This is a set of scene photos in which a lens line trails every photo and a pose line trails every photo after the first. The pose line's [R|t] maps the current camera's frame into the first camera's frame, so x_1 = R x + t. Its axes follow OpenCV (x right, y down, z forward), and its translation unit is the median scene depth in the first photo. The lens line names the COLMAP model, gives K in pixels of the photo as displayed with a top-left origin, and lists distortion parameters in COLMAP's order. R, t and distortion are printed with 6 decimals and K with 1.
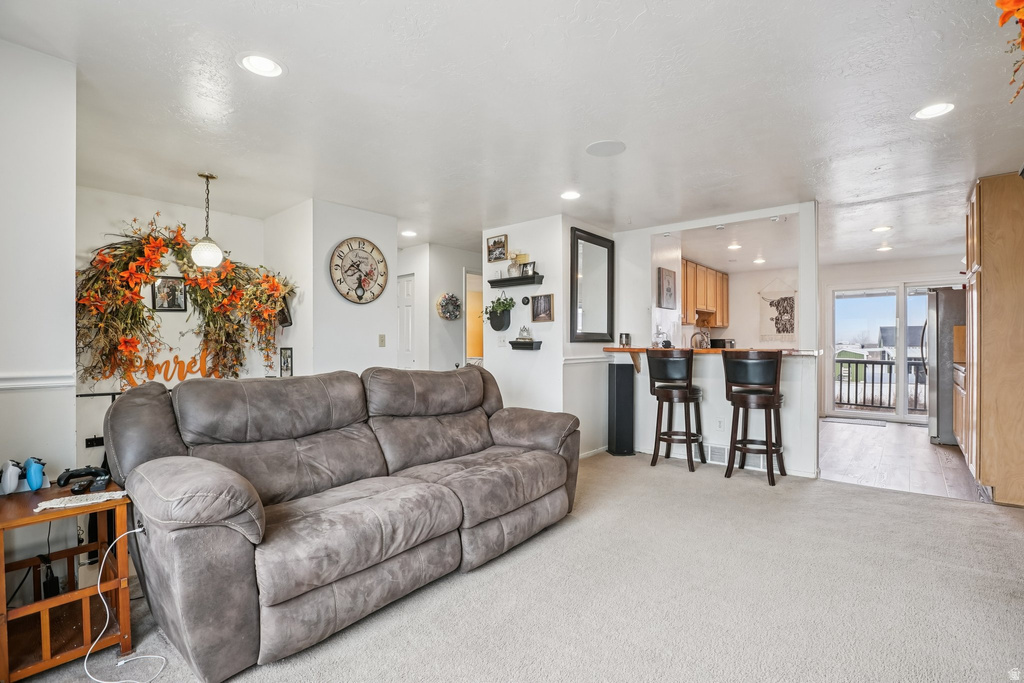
lens RADIAL K [[480.0, 0, 520.0], [0, 480.0, 344.1], [0, 0, 1]] dist [-0.022327, 0.000549]
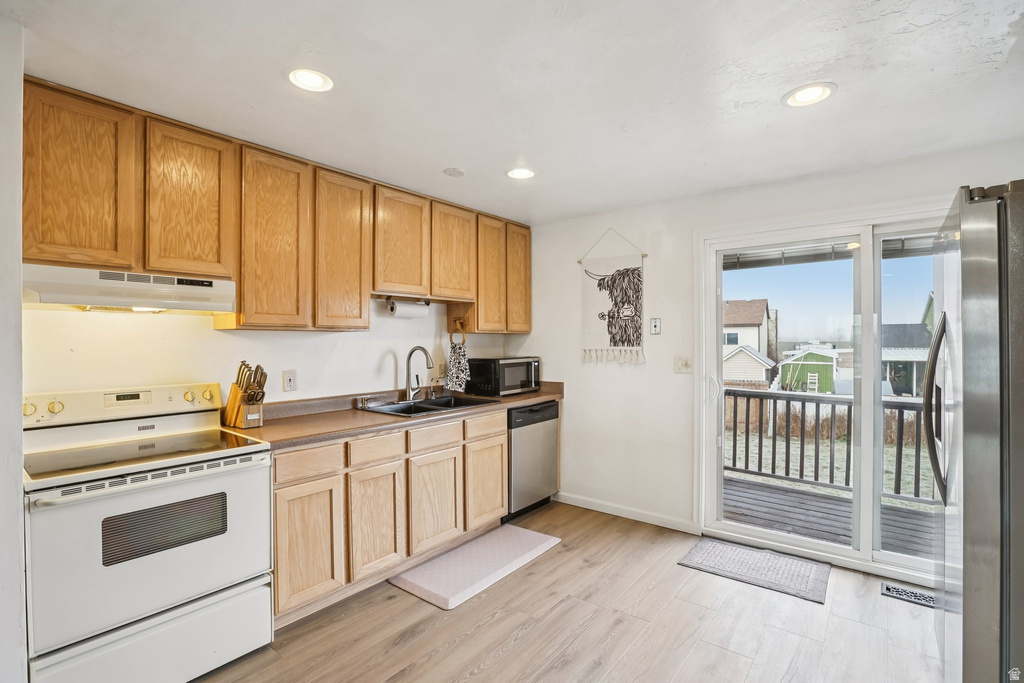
lens RADIAL K [[480.0, 0, 509.8], [0, 480.0, 336.1], [0, 0, 1]] dist [-0.022327, 0.000549]
pose [[0.999769, -0.001835, 0.021401, 0.428453], [0.002134, 0.999900, -0.013978, -0.026021], [-0.021373, 0.014021, 0.999673, 0.527624]]
